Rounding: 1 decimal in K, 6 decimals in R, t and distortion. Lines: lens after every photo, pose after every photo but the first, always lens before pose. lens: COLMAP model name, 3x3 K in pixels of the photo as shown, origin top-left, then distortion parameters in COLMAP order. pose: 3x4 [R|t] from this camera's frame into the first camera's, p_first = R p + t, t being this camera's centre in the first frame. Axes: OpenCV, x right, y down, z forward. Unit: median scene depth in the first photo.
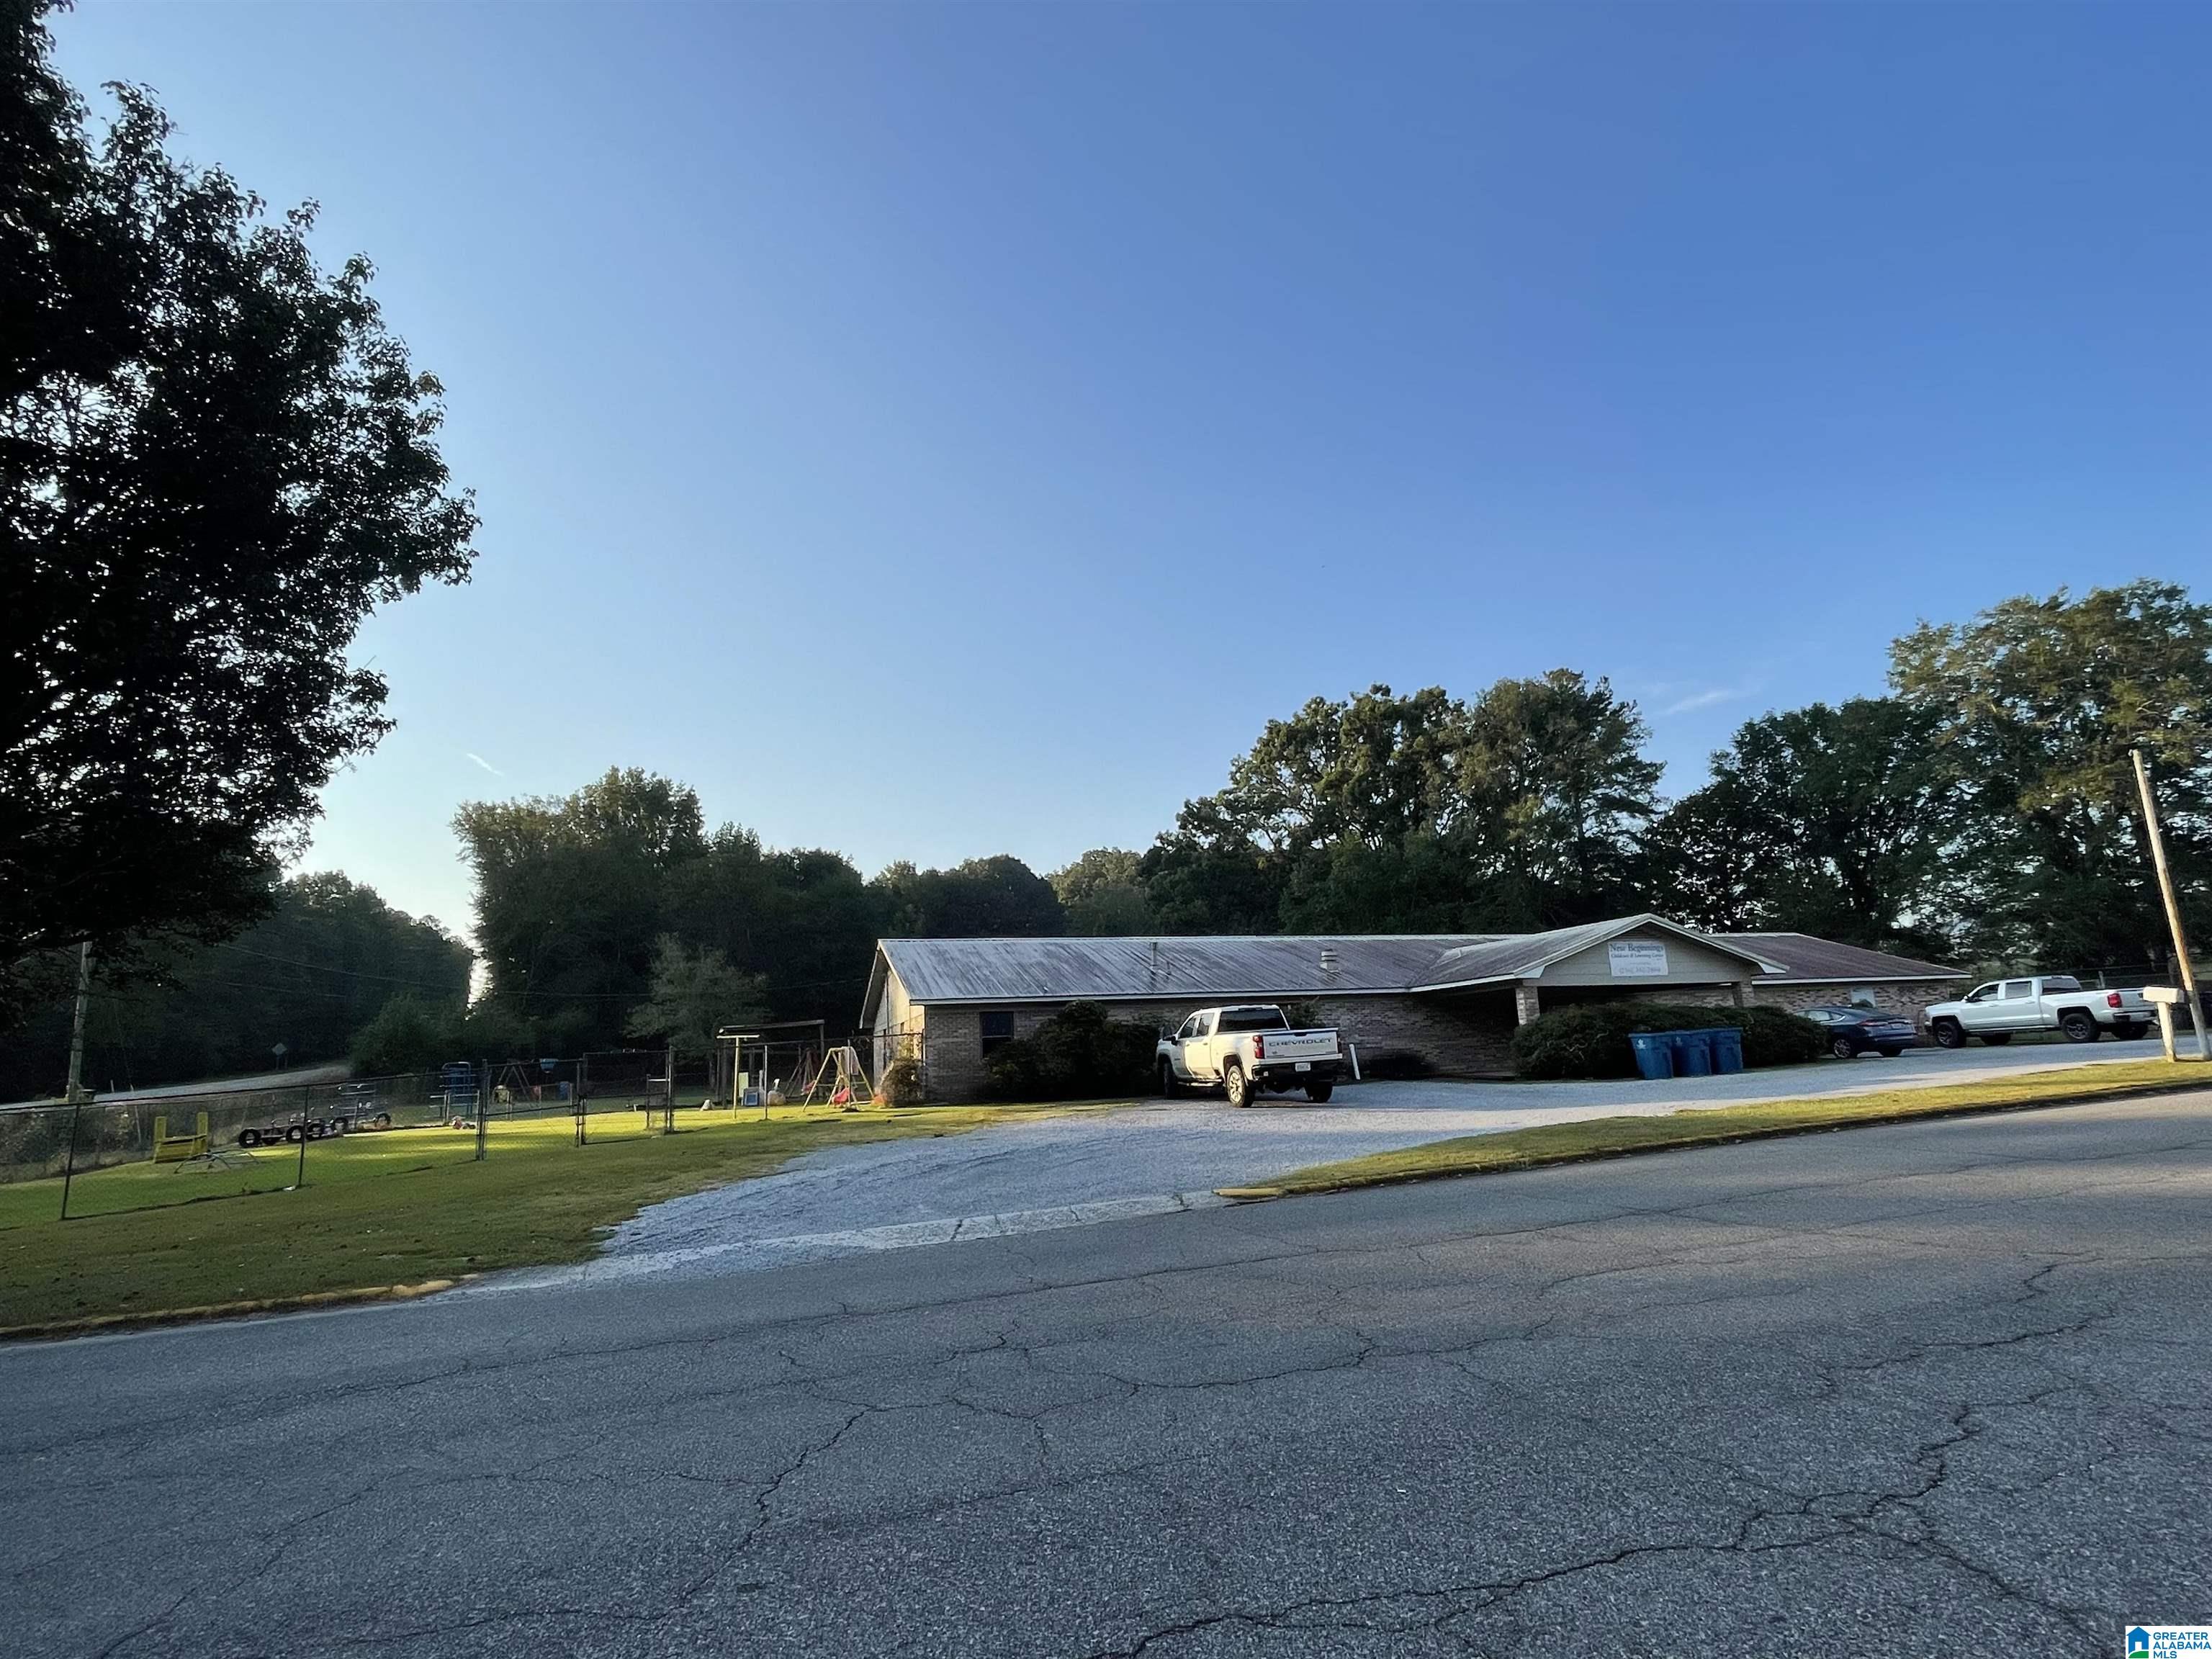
lens RADIAL K [[1154.2, 0, 1106.0], [0, 1154.2, 829.5], [0, 0, 1]] dist [-0.004839, 0.007448]
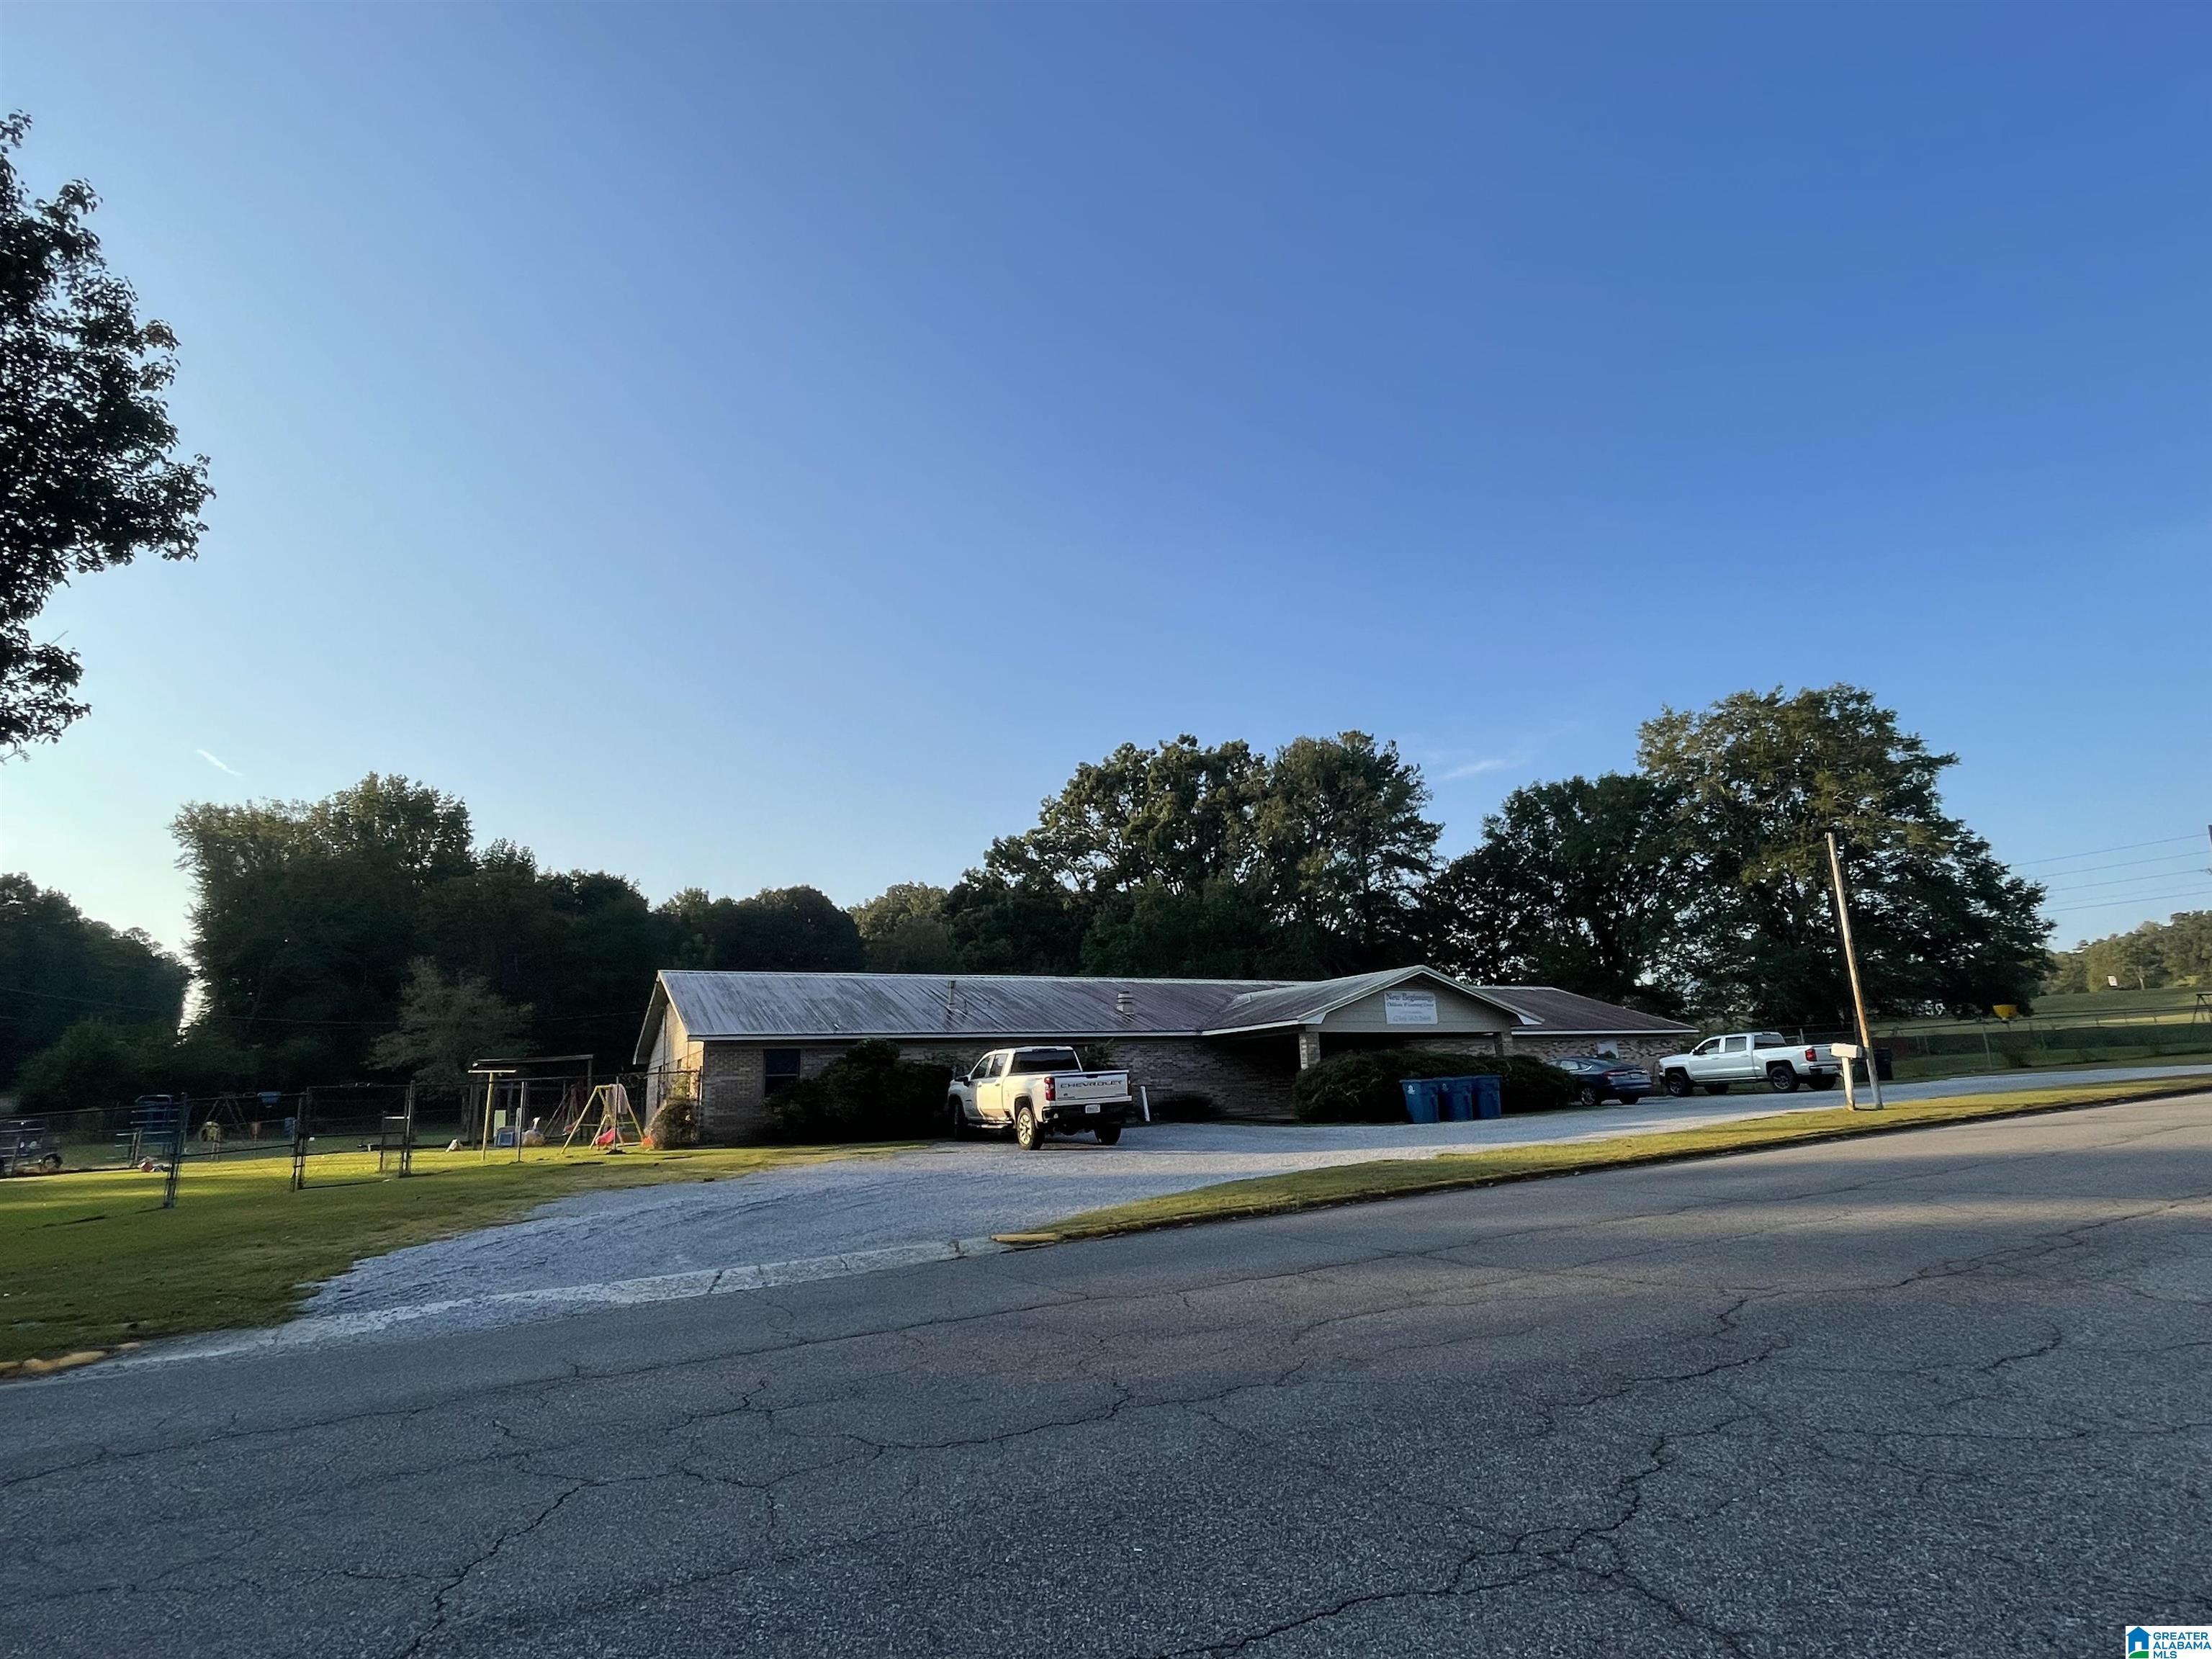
lens RADIAL K [[1154.2, 0, 1106.0], [0, 1154.2, 829.5], [0, 0, 1]] dist [-0.004839, 0.007448]
pose [[0.985428, 0.047898, 0.163207, 0.004553], [-0.042403, 0.998416, -0.036990, -0.000137], [-0.164720, 0.029530, 0.985898, 0.002109]]
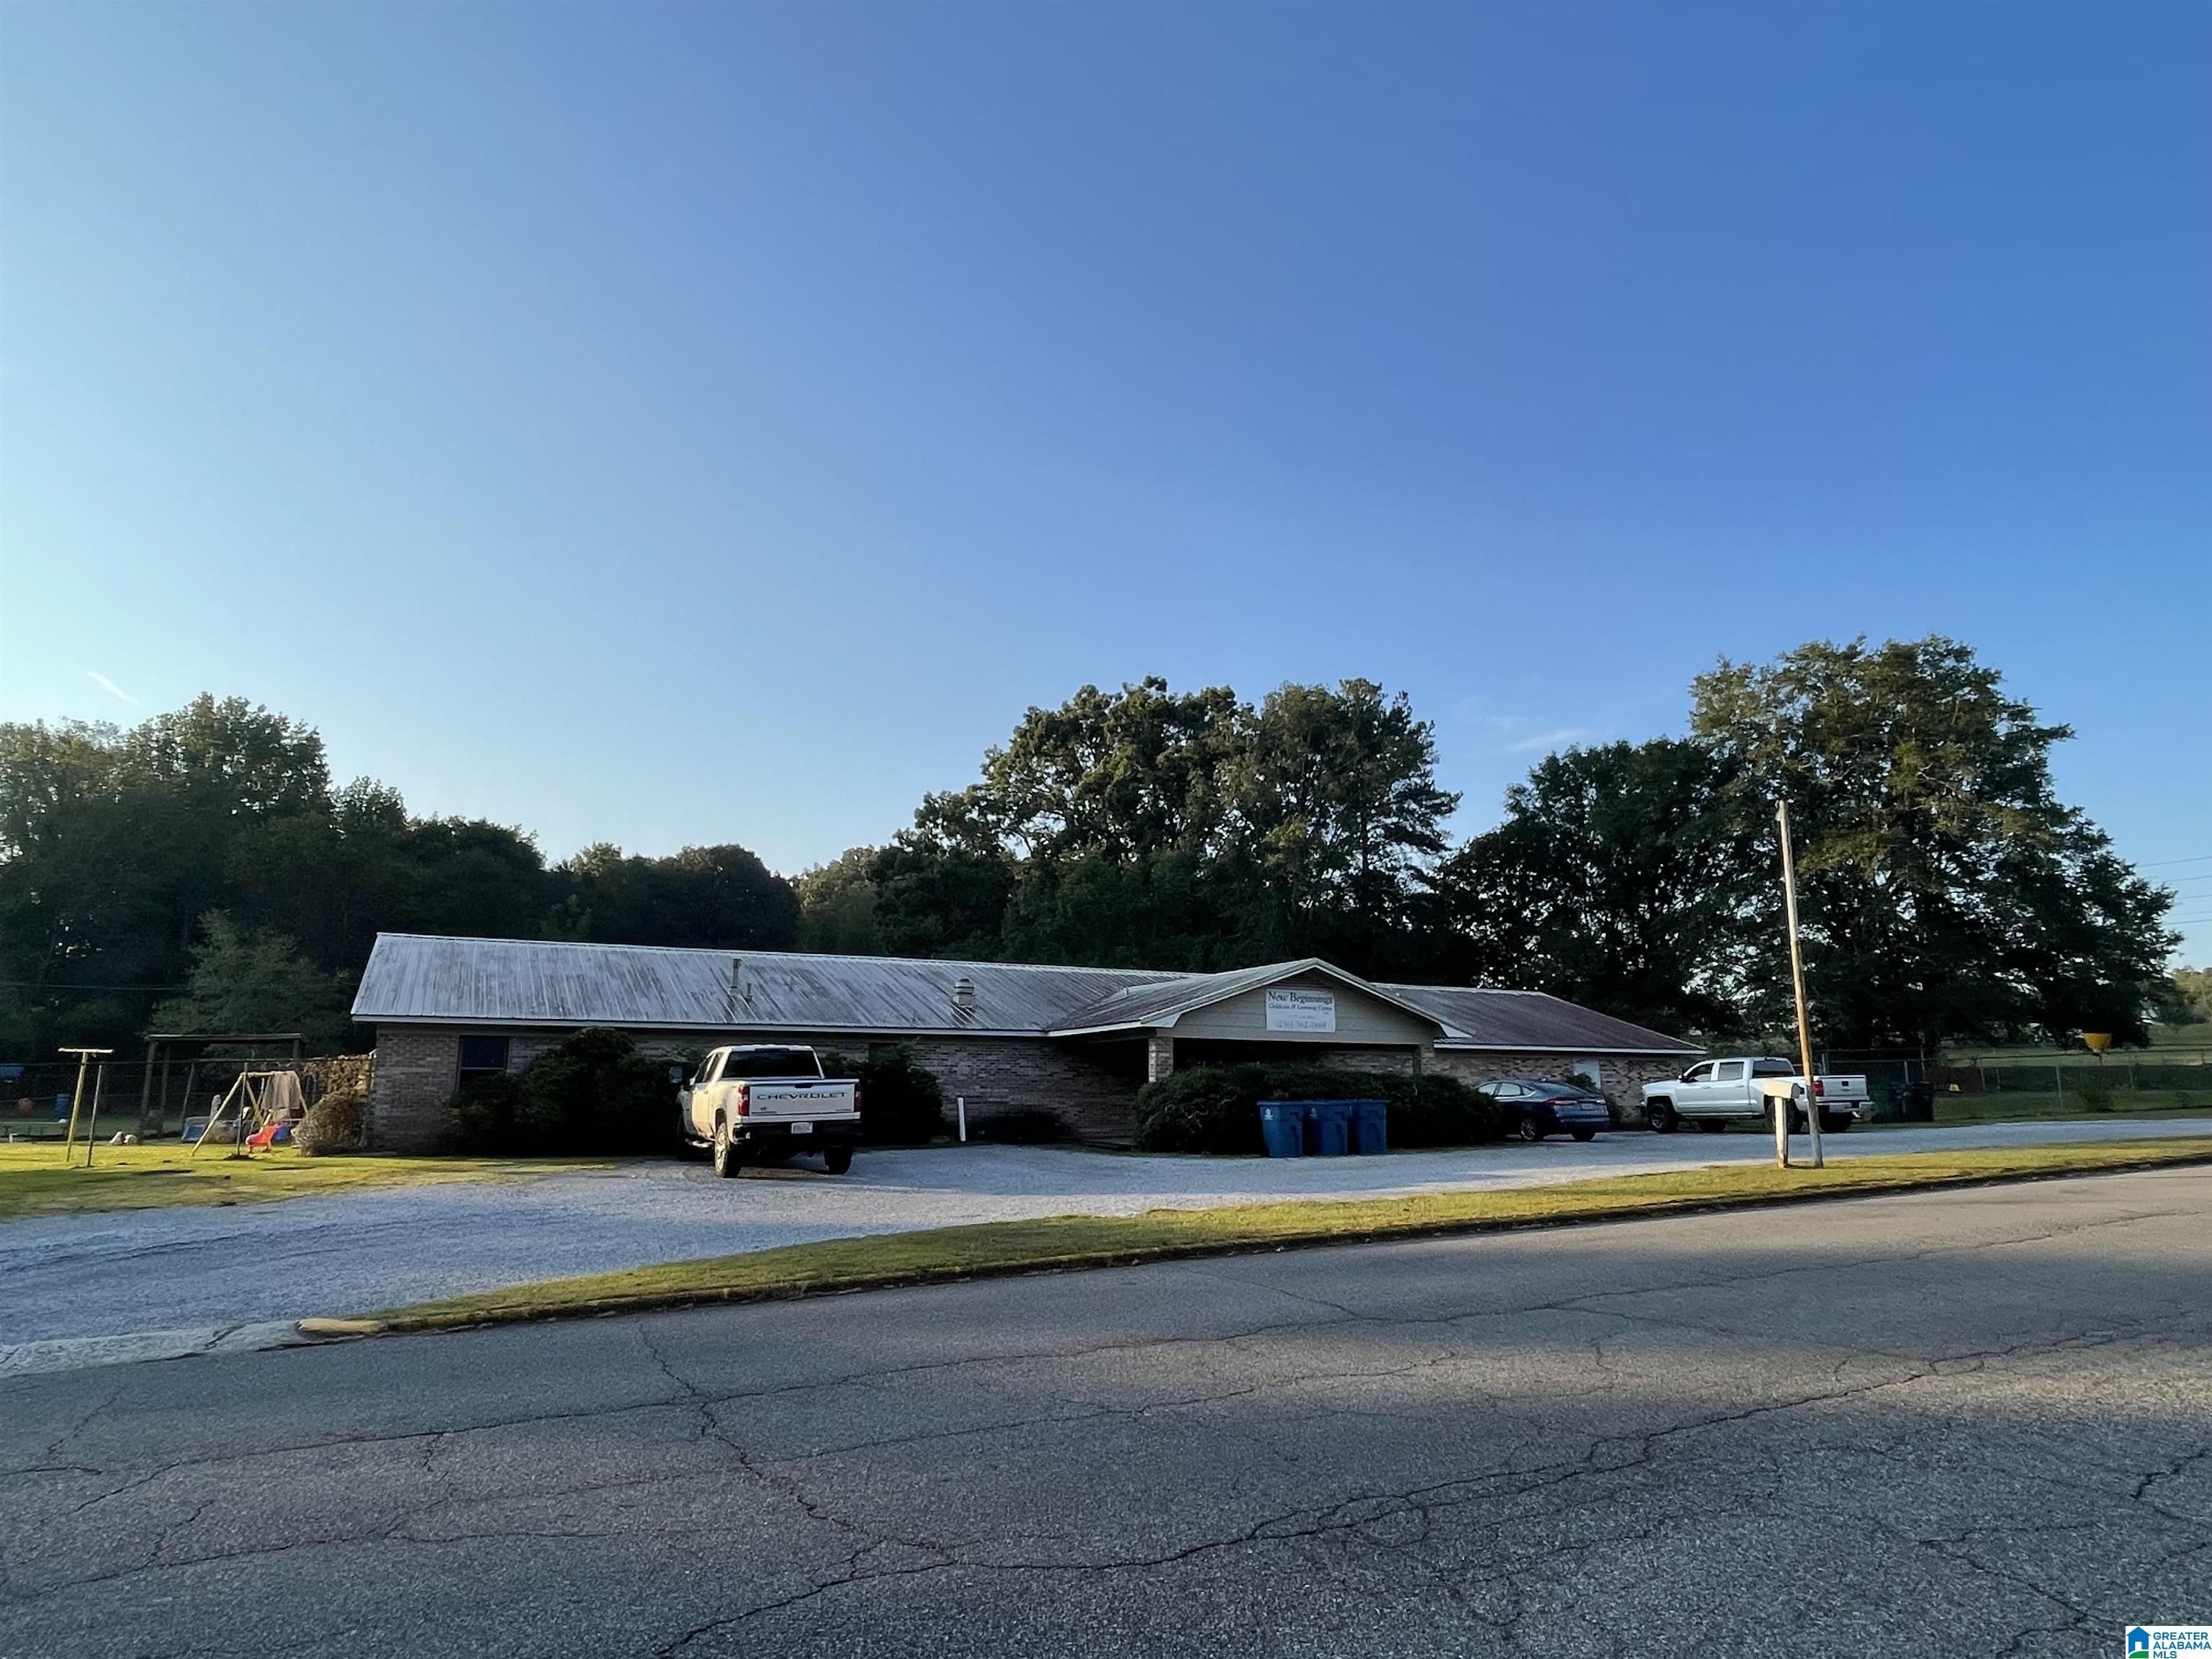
lens RADIAL K [[1331.8, 0, 1106.0], [0, 1331.8, 829.5], [0, 0, 1]] dist [0.025345, -0.036779]
pose [[0.985802, 0.075645, 0.149908, 0.140138], [-0.075127, 0.997132, -0.009126, -0.000618], [-0.150168, -0.002265, 0.988658, 0.053159]]
